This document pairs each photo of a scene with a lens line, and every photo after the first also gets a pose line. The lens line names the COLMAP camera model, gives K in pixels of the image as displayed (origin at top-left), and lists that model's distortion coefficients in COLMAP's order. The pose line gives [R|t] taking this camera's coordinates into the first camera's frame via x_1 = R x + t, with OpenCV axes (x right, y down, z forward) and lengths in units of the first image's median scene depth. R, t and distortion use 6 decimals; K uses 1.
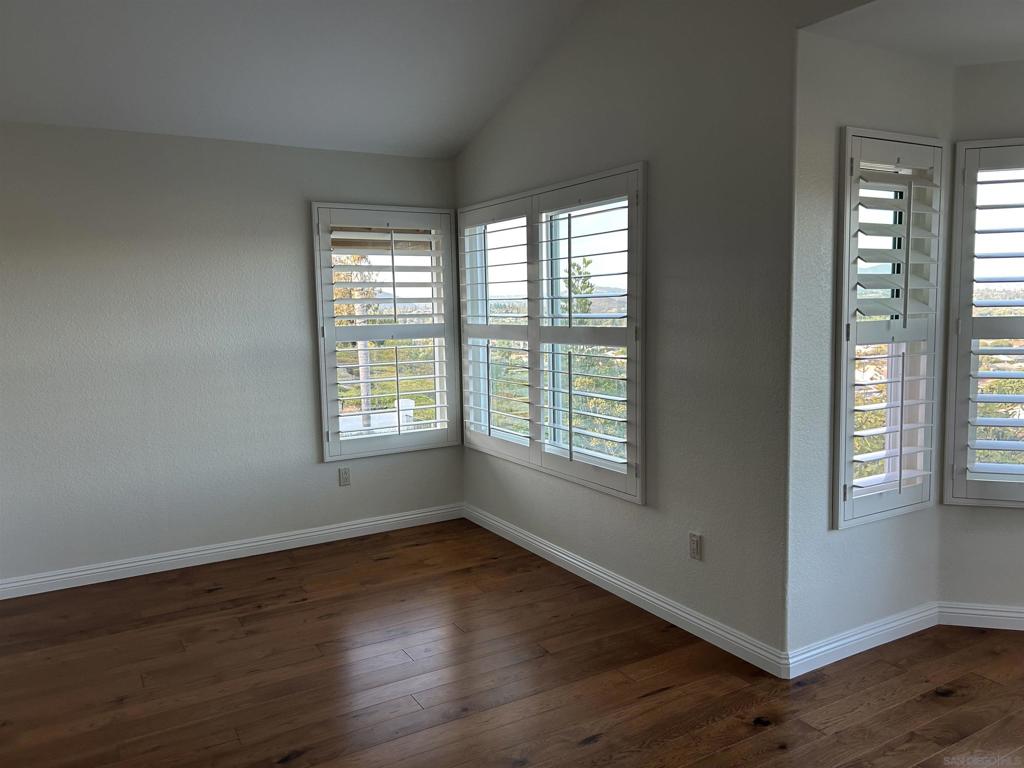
lens RADIAL K [[769.7, 0, 518.1], [0, 769.7, 379.1], [0, 0, 1]] dist [0.051441, -0.056927]
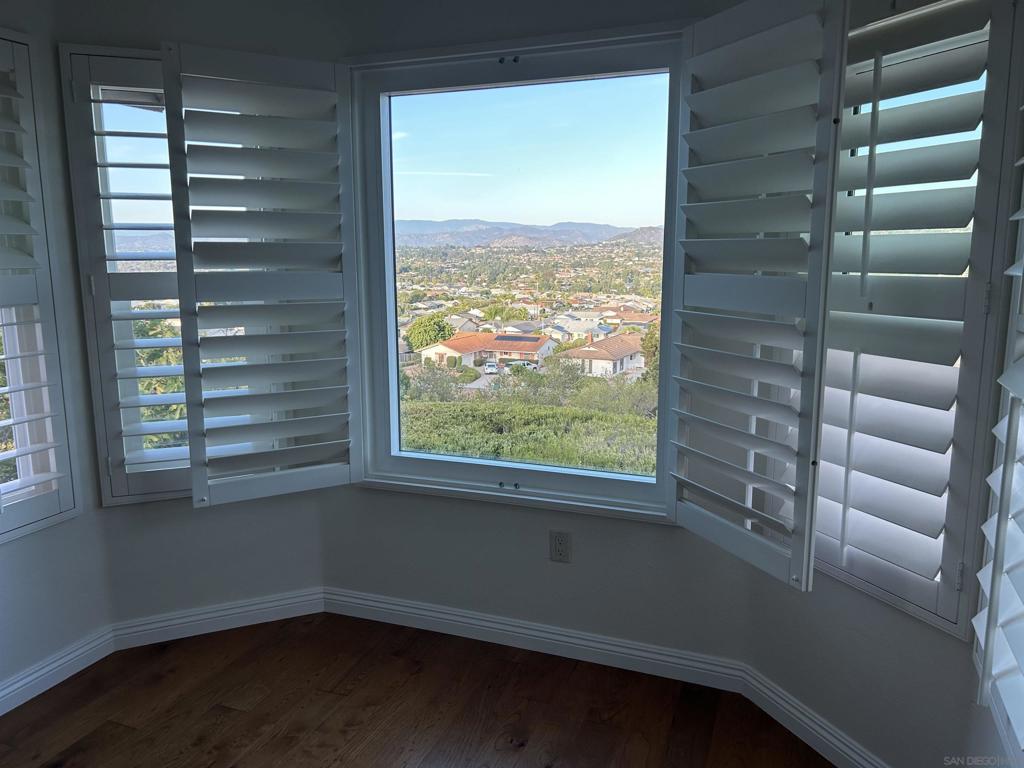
lens RADIAL K [[769.7, 0, 512.6], [0, 769.7, 380.1], [0, 0, 1]] dist [0.051441, -0.056927]
pose [[0.790053, -0.088119, 0.606673, 0.387828], [0.049904, 0.995575, 0.079618, -0.012203], [-0.611004, -0.032627, 0.790955, 0.103875]]
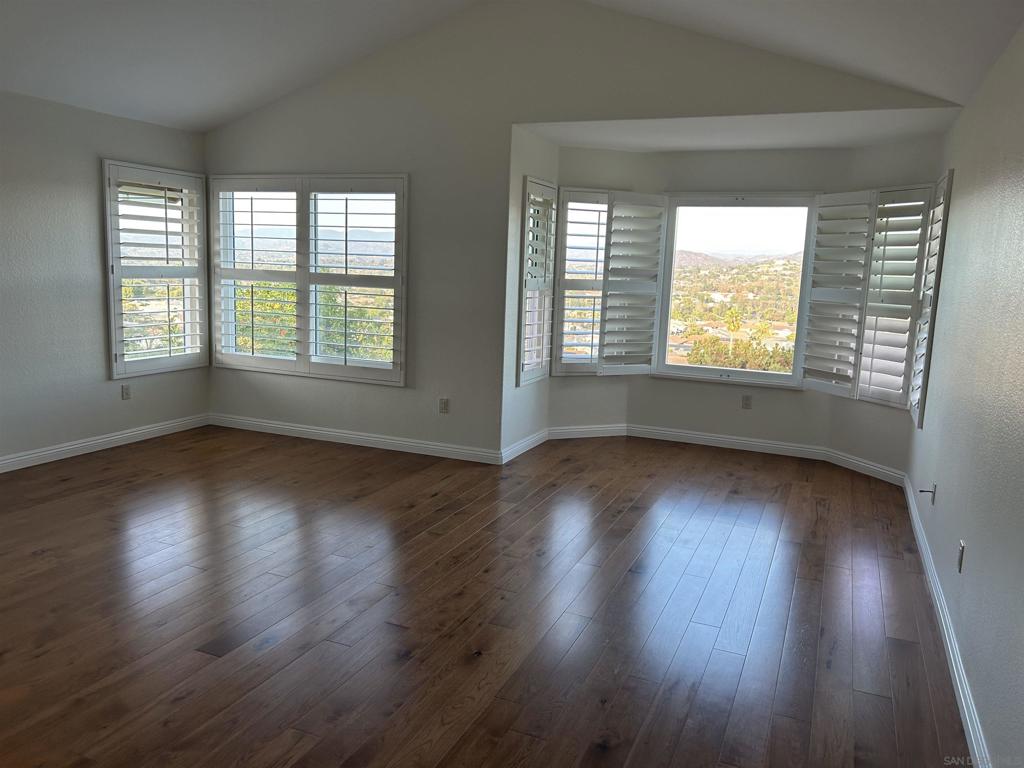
lens RADIAL K [[769.7, 0, 511.0], [0, 769.7, 381.1], [0, 0, 1]] dist [0.051441, -0.056927]
pose [[0.802298, -0.040038, 0.595579, -0.631964], [0.005613, 0.998210, 0.059544, 0.056587], [-0.596897, -0.044429, 0.801087, -0.438453]]
